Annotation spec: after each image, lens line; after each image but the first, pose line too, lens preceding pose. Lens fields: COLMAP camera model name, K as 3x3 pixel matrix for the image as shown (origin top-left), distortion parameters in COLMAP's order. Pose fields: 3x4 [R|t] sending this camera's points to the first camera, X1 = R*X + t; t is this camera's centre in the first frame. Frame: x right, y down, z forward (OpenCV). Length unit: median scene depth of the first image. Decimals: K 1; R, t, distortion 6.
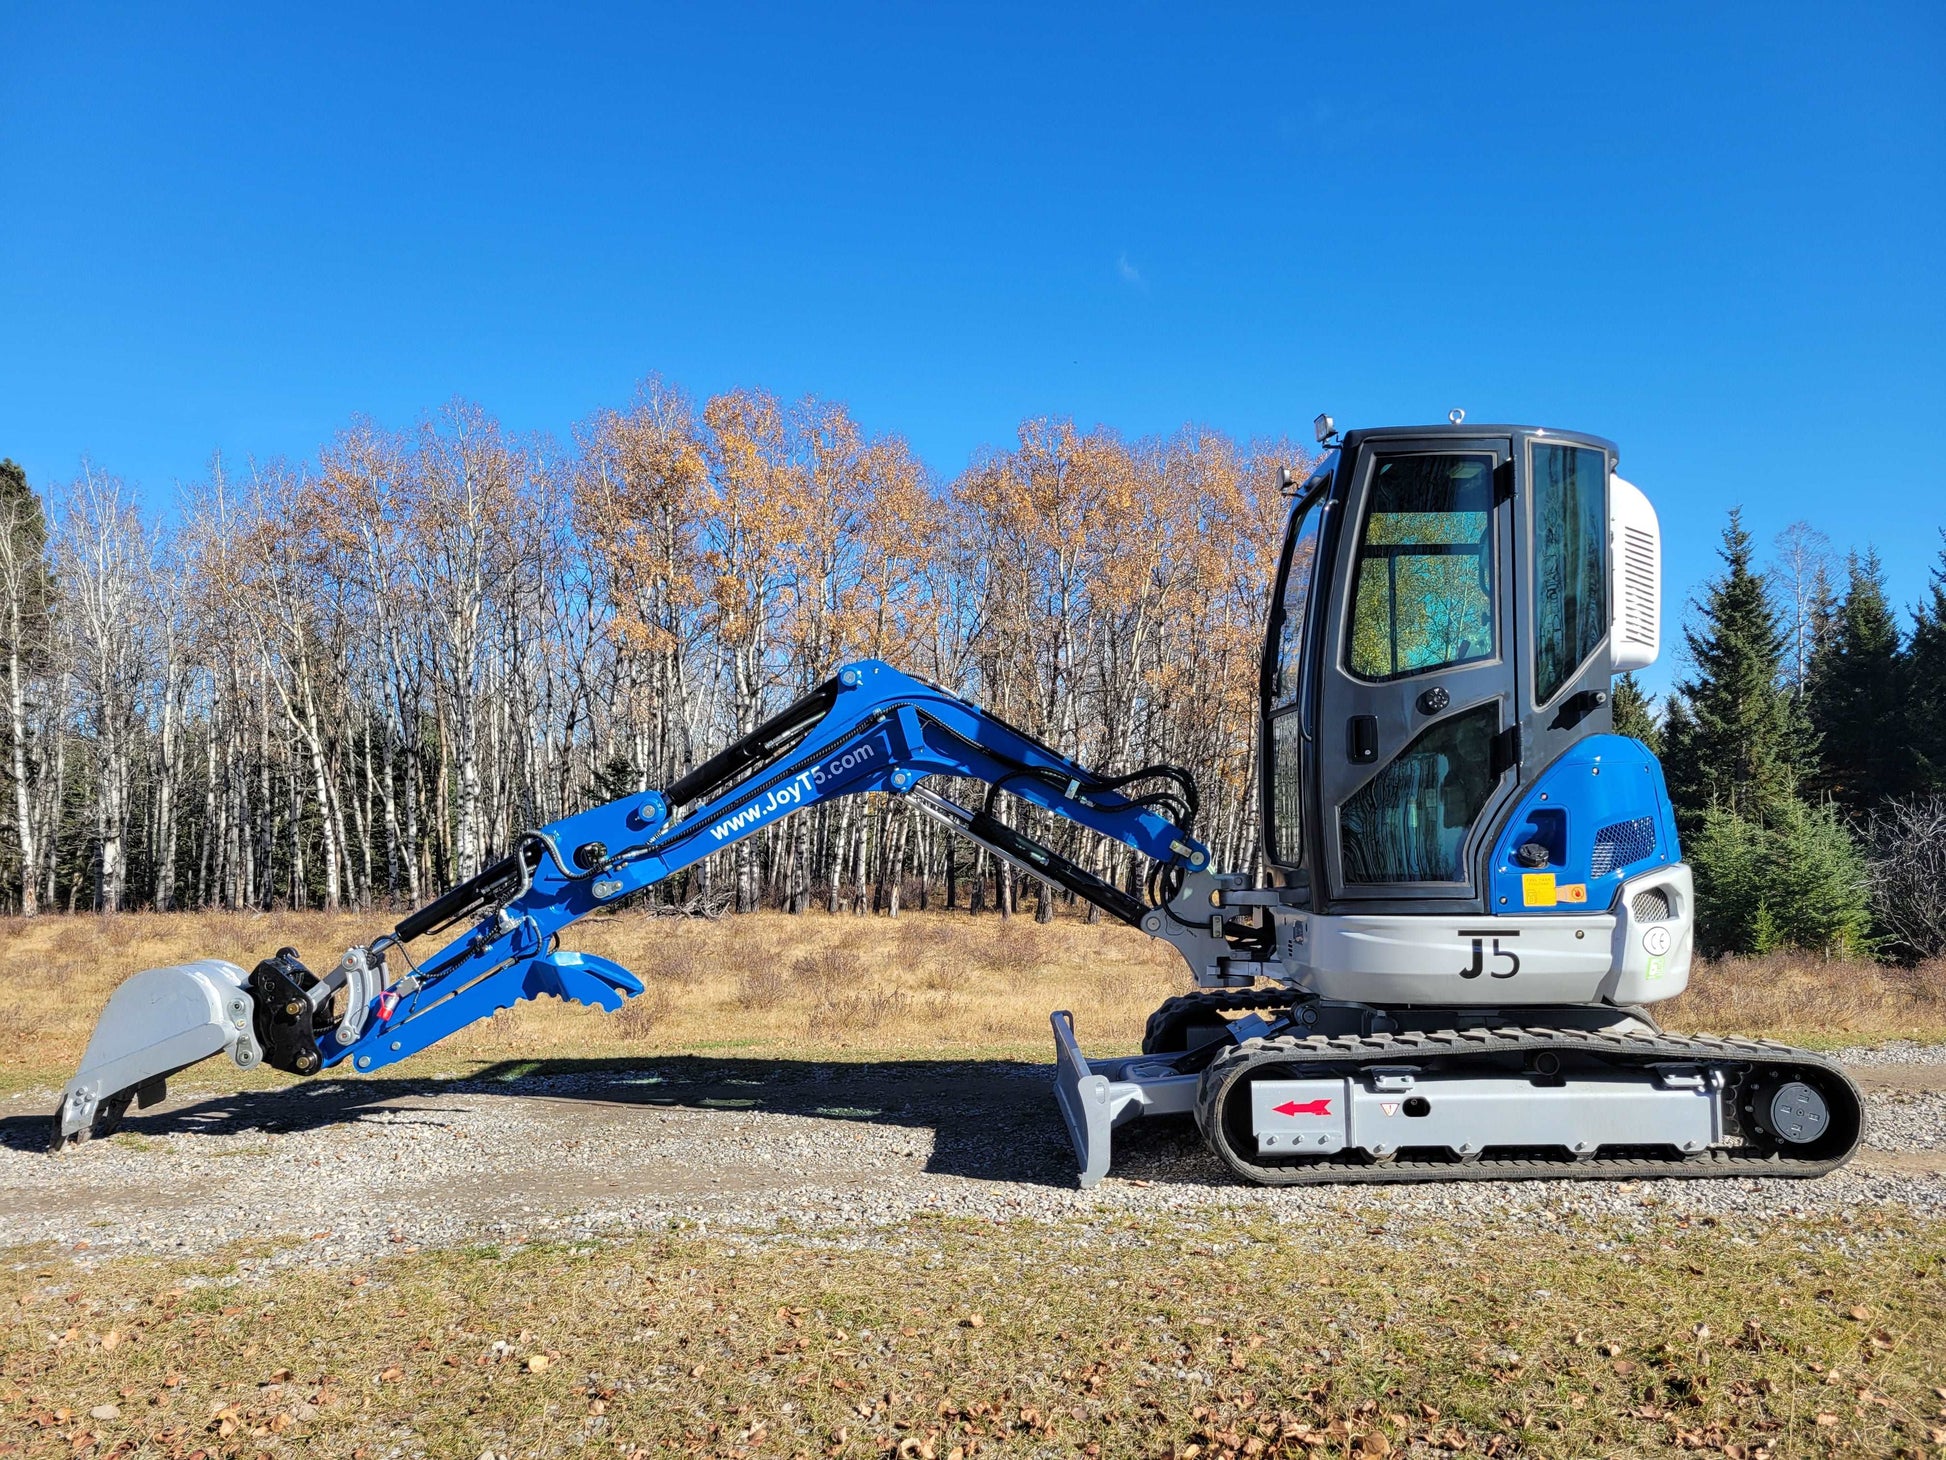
lens RADIAL K [[1473.3, 0, 978.3], [0, 1473.3, 747.2], [0, 0, 1]] dist [0.061819, -0.046412]
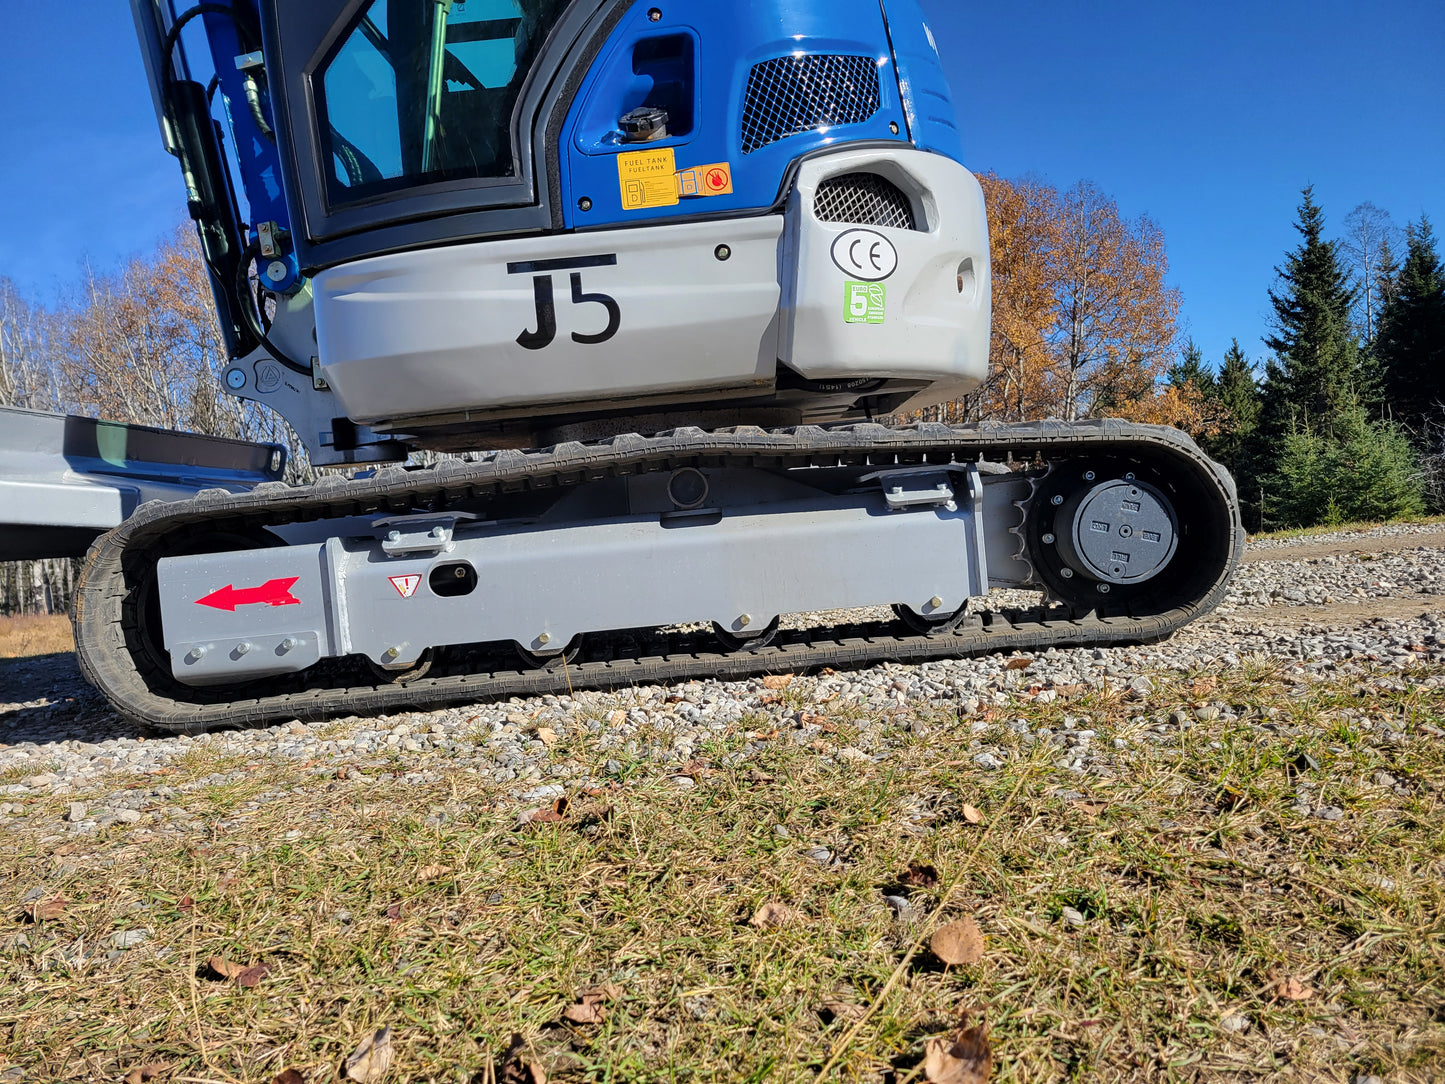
lens RADIAL K [[1096.0, 0, 717.0], [0, 1096.0, 546.6], [0, 0, 1]] dist [0.056851, -0.040554]
pose [[0.996033, -0.079514, -0.039951, 0.380792], [0.082419, 0.993598, 0.077263, 0.189451], [0.033552, -0.080249, 0.996210, 0.536681]]
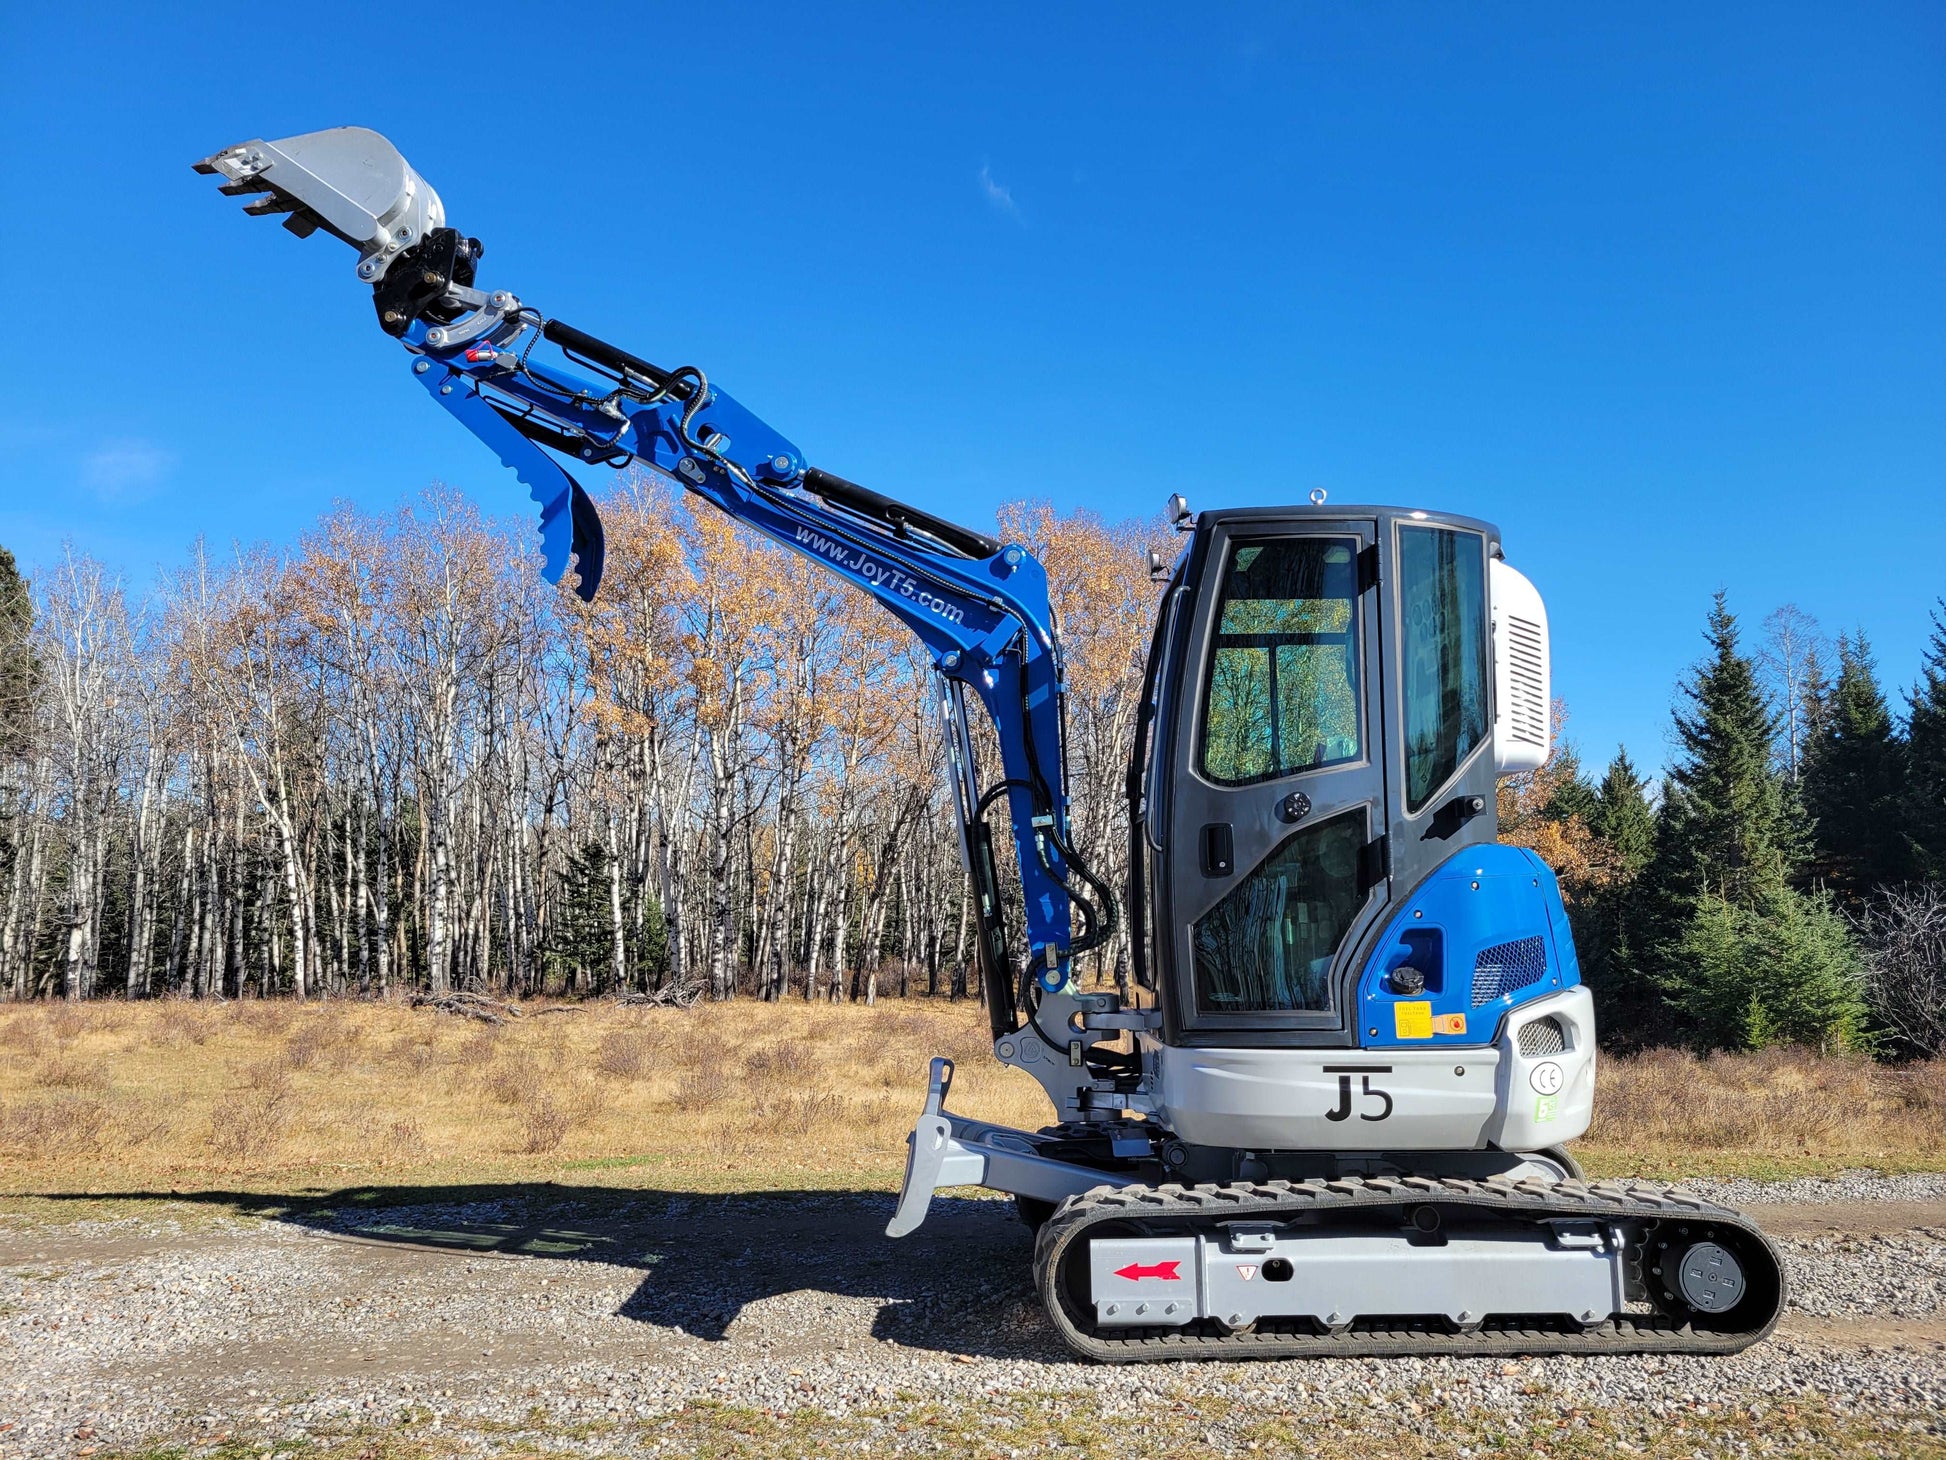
lens RADIAL K [[1476.0, 0, 965.6], [0, 1476.0, 736.2], [0, 0, 1]] dist [0.056851, -0.040554]
pose [[0.999976, 0.000155, -0.006958, 0.106794], [-0.000587, 0.998068, -0.062128, -0.017222], [0.006935, 0.062131, 0.998044, 0.089817]]
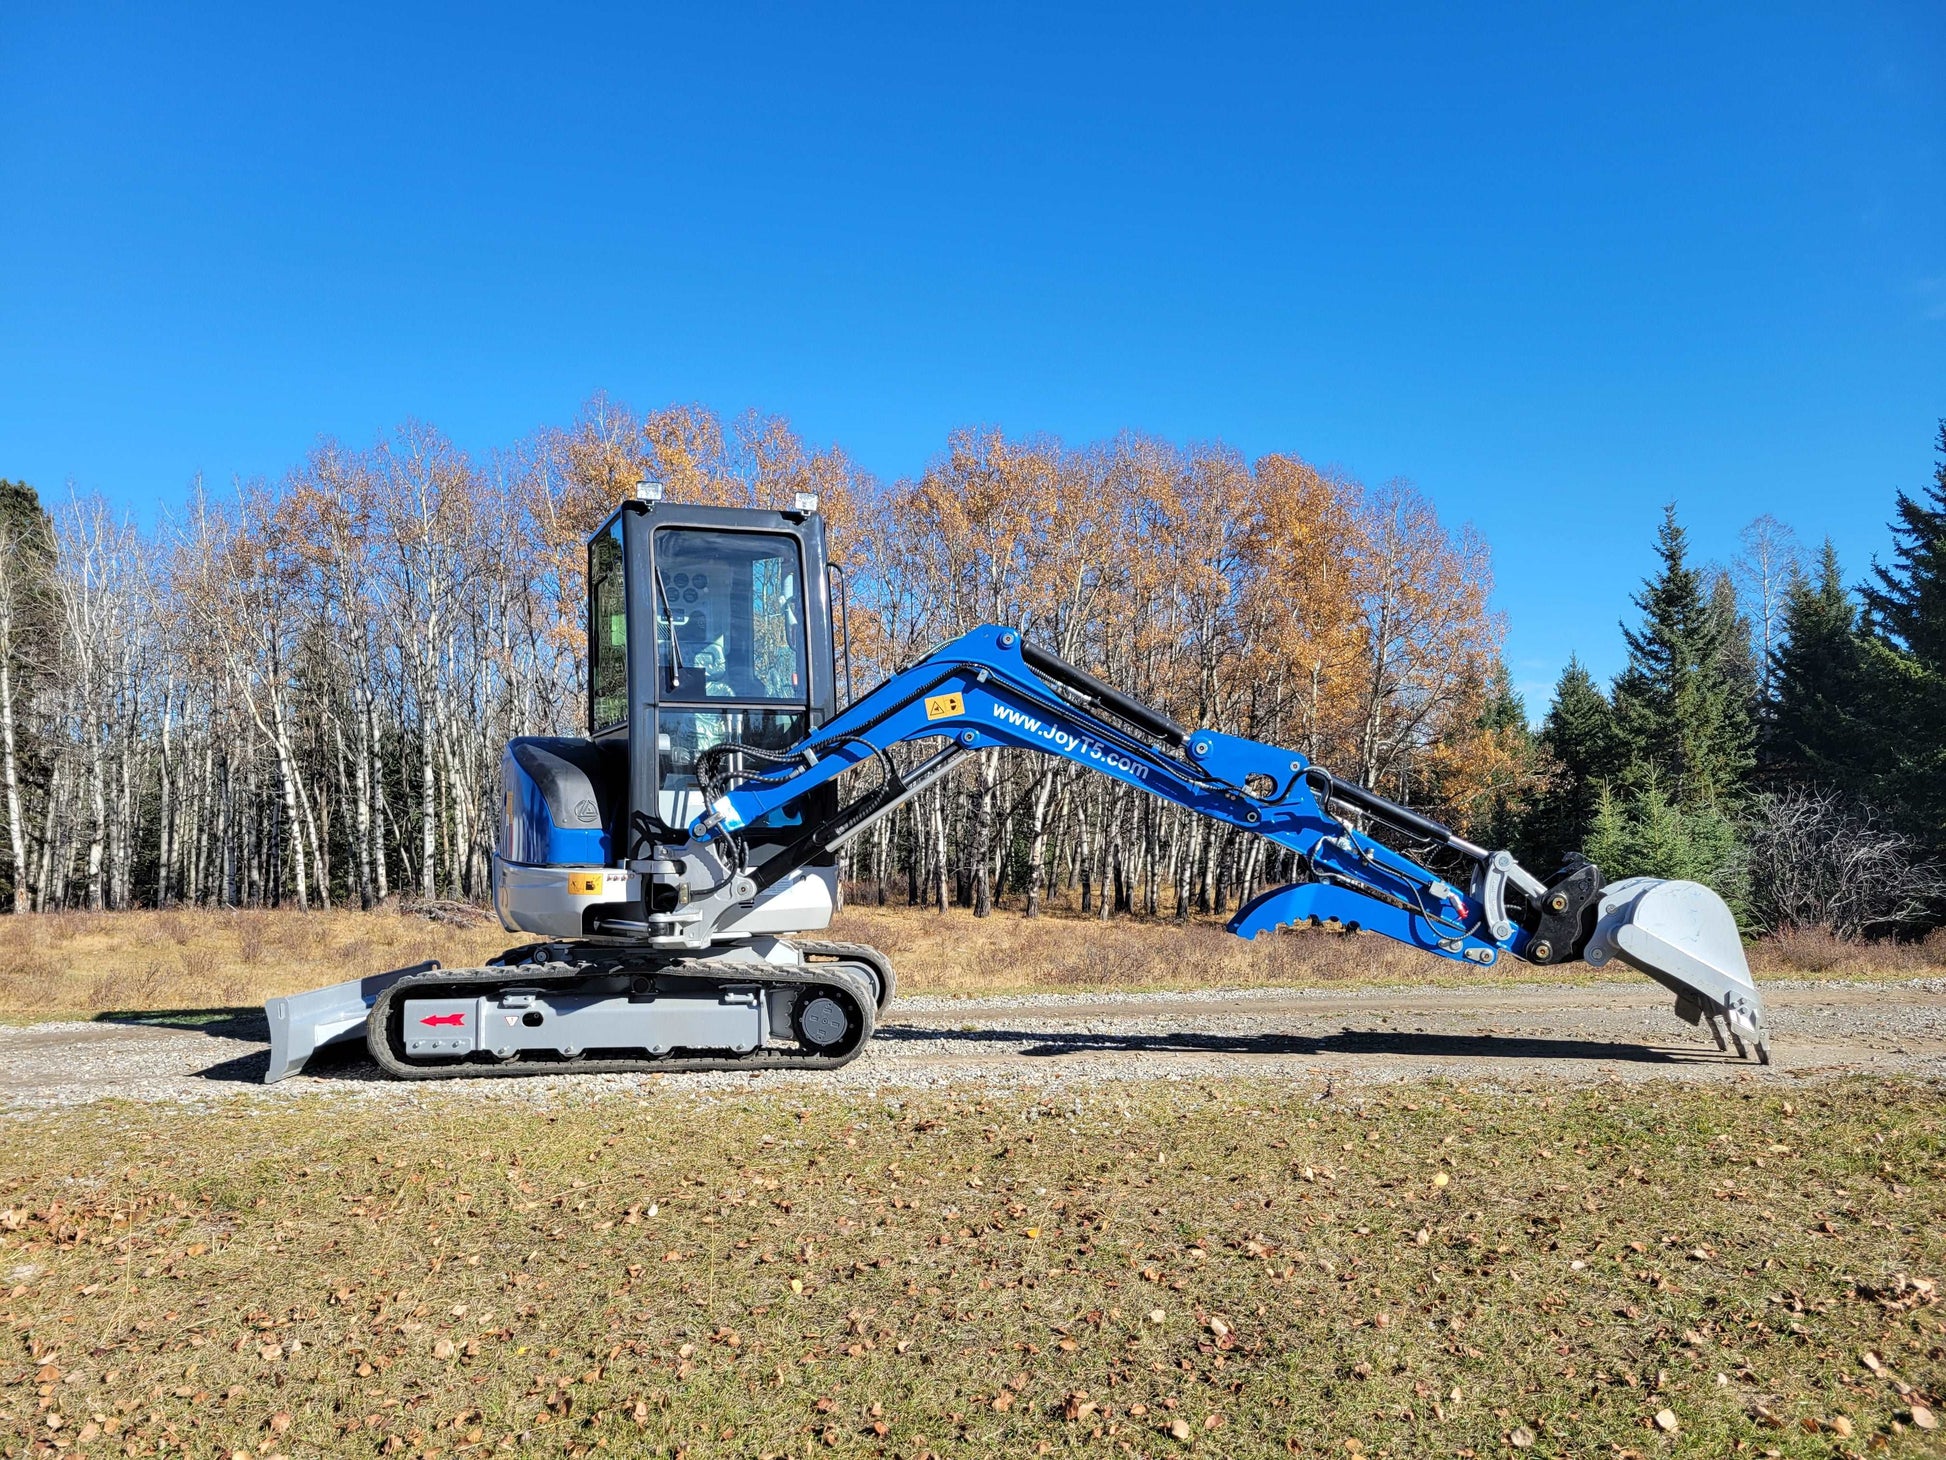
lens RADIAL K [[1476.0, 0, 965.6], [0, 1476.0, 736.2], [0, 0, 1]] dist [0.056851, -0.040554]
pose [[0.999062, -0.008930, -0.042378, 0.670578], [0.008601, 0.999932, -0.007931, 0.008704], [0.042446, 0.007559, 0.999070, -0.256777]]
